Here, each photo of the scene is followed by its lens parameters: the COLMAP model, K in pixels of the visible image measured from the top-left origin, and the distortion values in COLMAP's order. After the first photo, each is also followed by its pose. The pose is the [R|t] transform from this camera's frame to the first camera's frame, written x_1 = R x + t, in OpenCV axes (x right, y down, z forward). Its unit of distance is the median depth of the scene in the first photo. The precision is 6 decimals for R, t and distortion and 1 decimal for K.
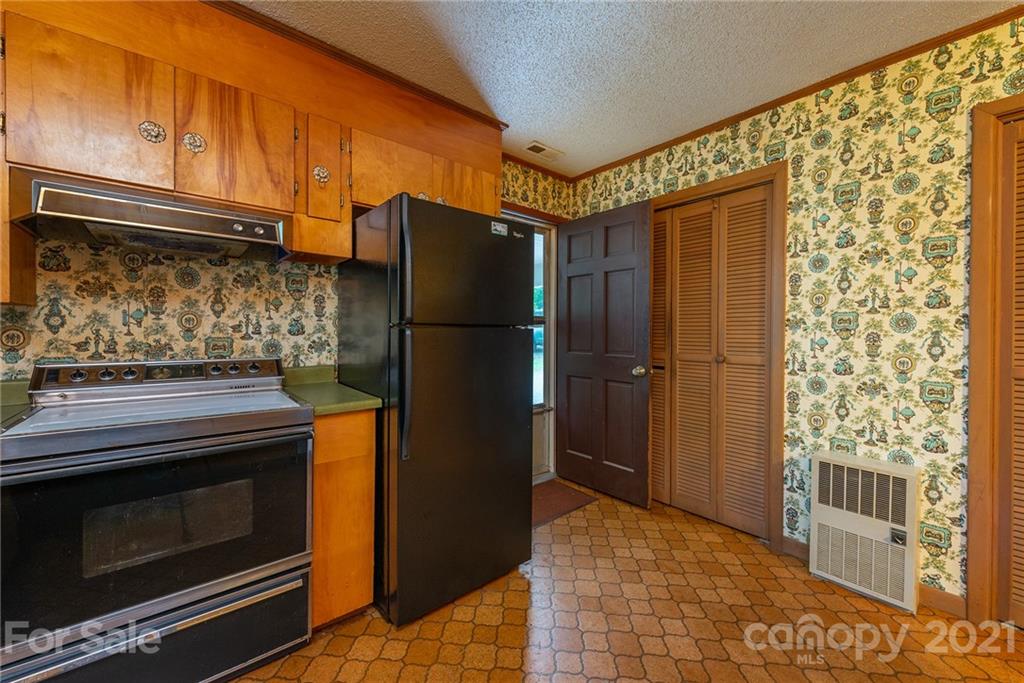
lens RADIAL K [[403.8, 0, 536.0], [0, 403.8, 338.0], [0, 0, 1]] dist [0.010440, -0.000638]
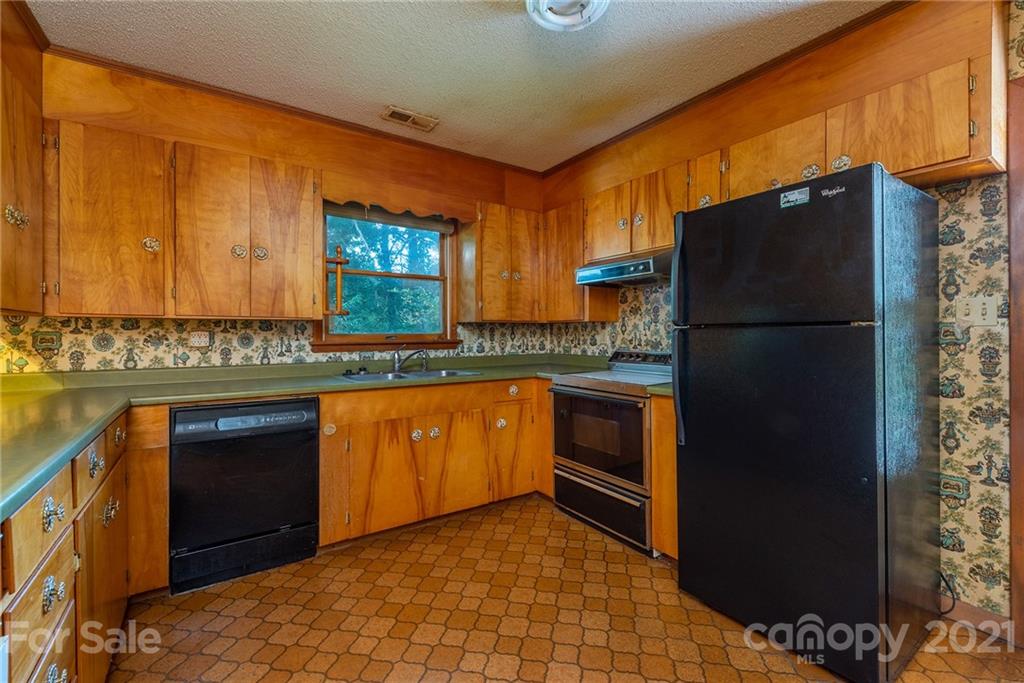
lens RADIAL K [[448.1, 0, 508.2], [0, 448.1, 339.3], [0, 0, 1]] dist [0.016782, -0.000530]
pose [[-0.128357, 0.007452, -0.991700, 0.987068], [-0.007411, 0.999937, 0.008473, -0.003780], [0.991700, 0.008437, -0.128294, 0.671278]]
